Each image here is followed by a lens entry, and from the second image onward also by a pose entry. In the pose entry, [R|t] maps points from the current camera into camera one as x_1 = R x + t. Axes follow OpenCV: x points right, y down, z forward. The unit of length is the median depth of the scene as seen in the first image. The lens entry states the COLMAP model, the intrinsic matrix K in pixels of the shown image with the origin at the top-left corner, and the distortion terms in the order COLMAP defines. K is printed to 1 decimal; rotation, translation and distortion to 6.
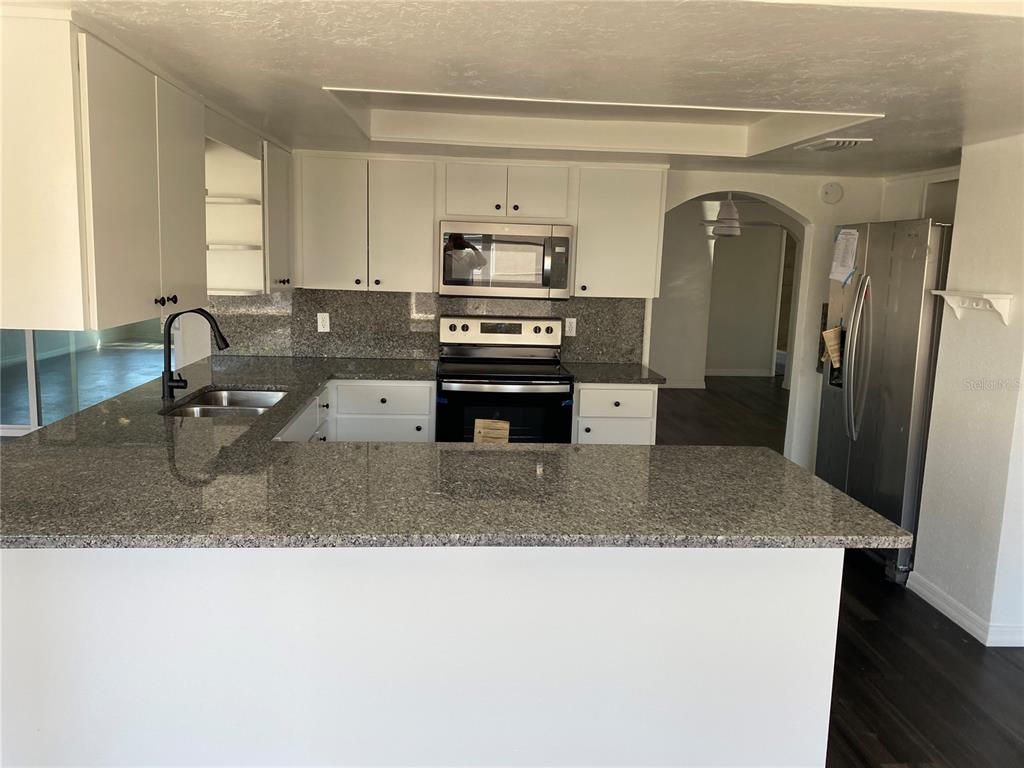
lens RADIAL K [[787.6, 0, 509.5], [0, 787.6, 381.2], [0, 0, 1]] dist [0.044537, -0.018733]
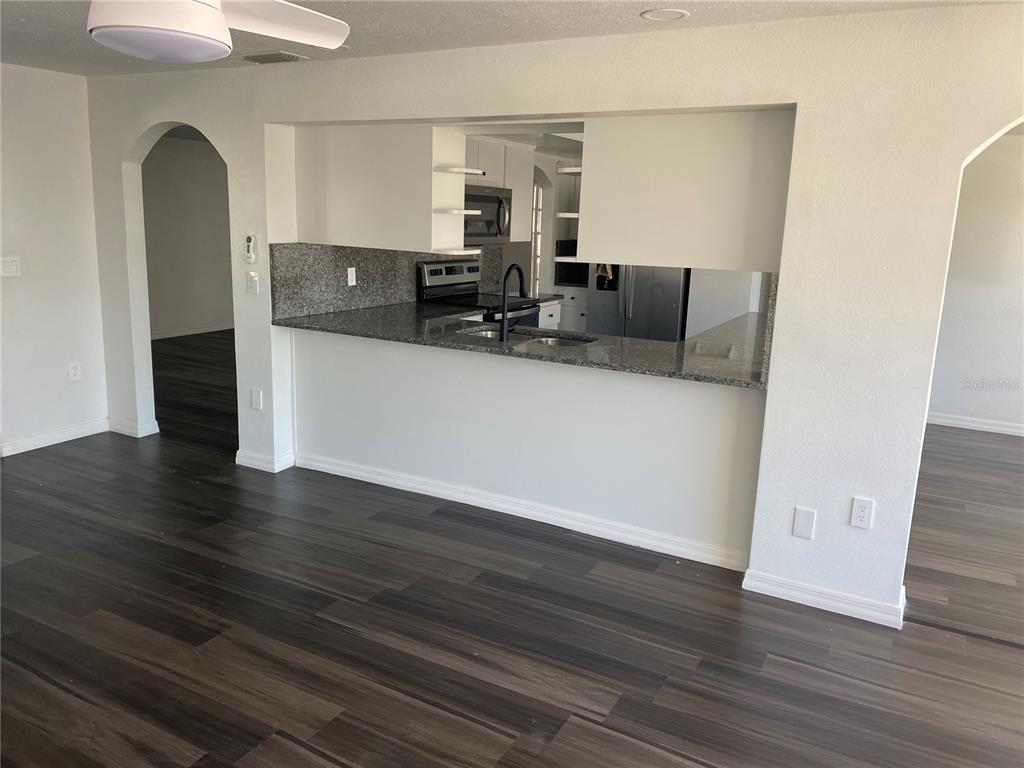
lens RADIAL K [[787.6, 0, 511.3], [0, 787.6, 387.0], [0, 0, 1]] dist [0.044537, -0.018733]
pose [[0.549060, -0.193009, 0.813192, -1.020339], [0.115947, 0.981152, 0.154587, -0.068622], [-0.827701, 0.009410, 0.561090, 0.224869]]
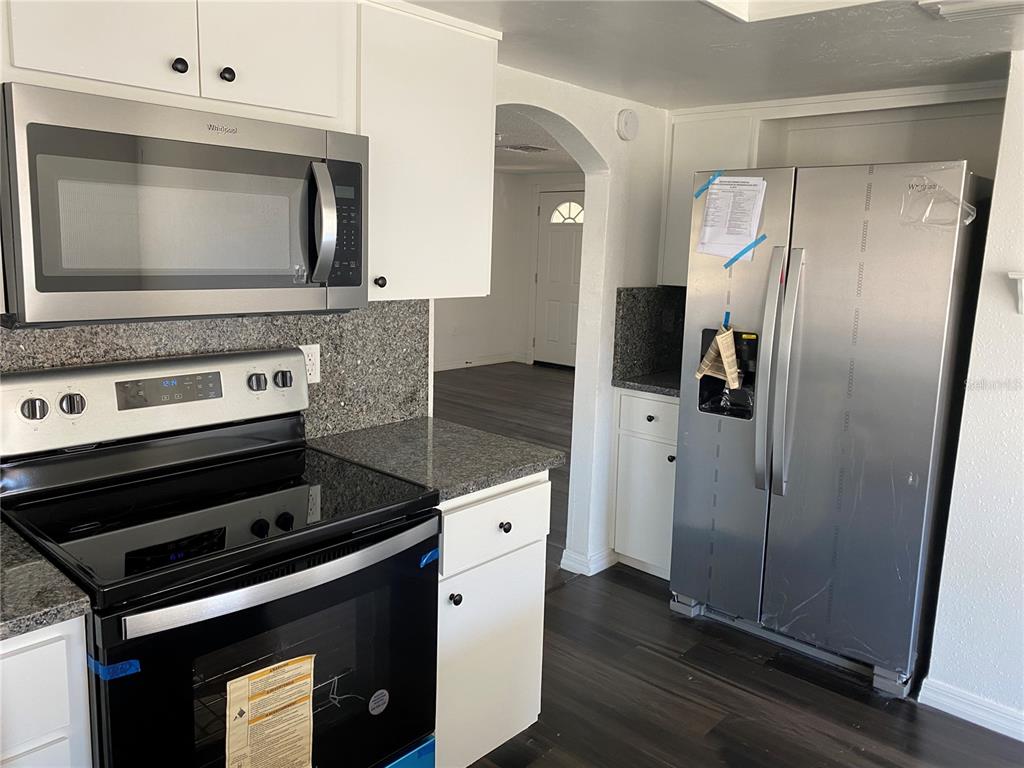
lens RADIAL K [[787.6, 0, 512.6], [0, 787.6, 364.5], [0, 0, 1]] dist [0.044537, -0.018733]
pose [[0.724904, -0.115014, 0.679180, -0.155223], [0.096782, 0.993188, 0.064892, -0.089514], [-0.682017, 0.018692, 0.731097, 0.596854]]
